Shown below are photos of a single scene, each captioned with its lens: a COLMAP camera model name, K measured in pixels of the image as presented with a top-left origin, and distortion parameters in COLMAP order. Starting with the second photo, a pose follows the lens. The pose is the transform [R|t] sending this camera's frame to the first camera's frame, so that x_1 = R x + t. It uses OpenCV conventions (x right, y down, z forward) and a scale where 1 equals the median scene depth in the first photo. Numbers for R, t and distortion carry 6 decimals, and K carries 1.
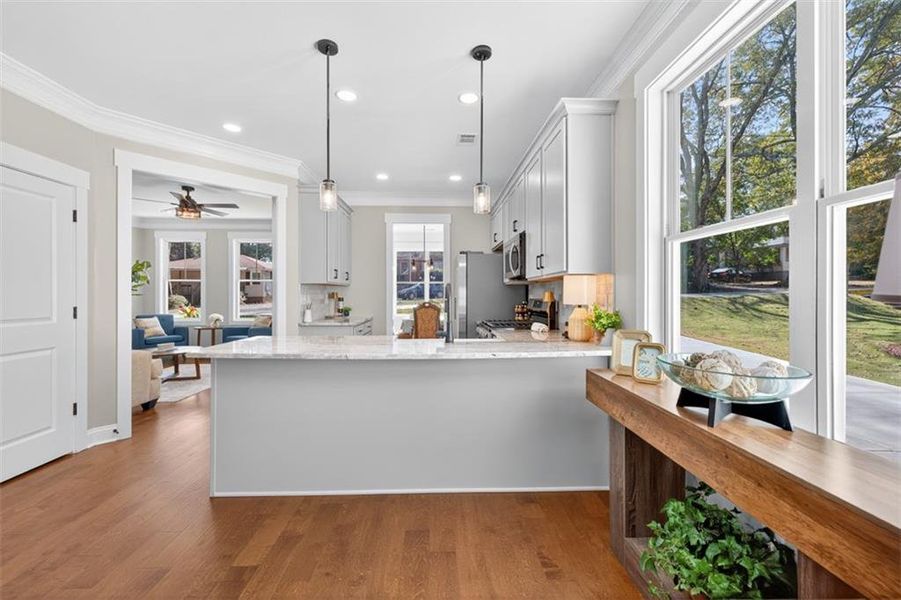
lens RADIAL K [[374.2, 0, 445.1], [0, 374.2, 299.7], [0, 0, 1]] dist [0.000893, 0.000500]
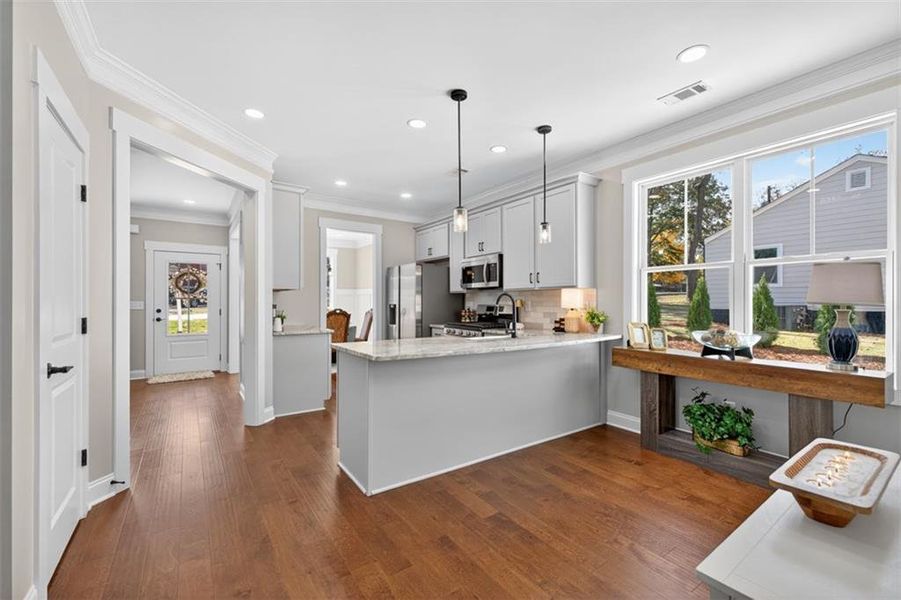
lens RADIAL K [[374.2, 0, 453.4], [0, 374.2, 300.5], [0, 0, 1]] dist [0.000893, 0.000500]
pose [[0.842415, 0.003772, 0.538816, -0.855260], [0.003271, 0.999921, -0.012114, -0.002278], [-0.538819, 0.011967, 0.842337, -0.005343]]
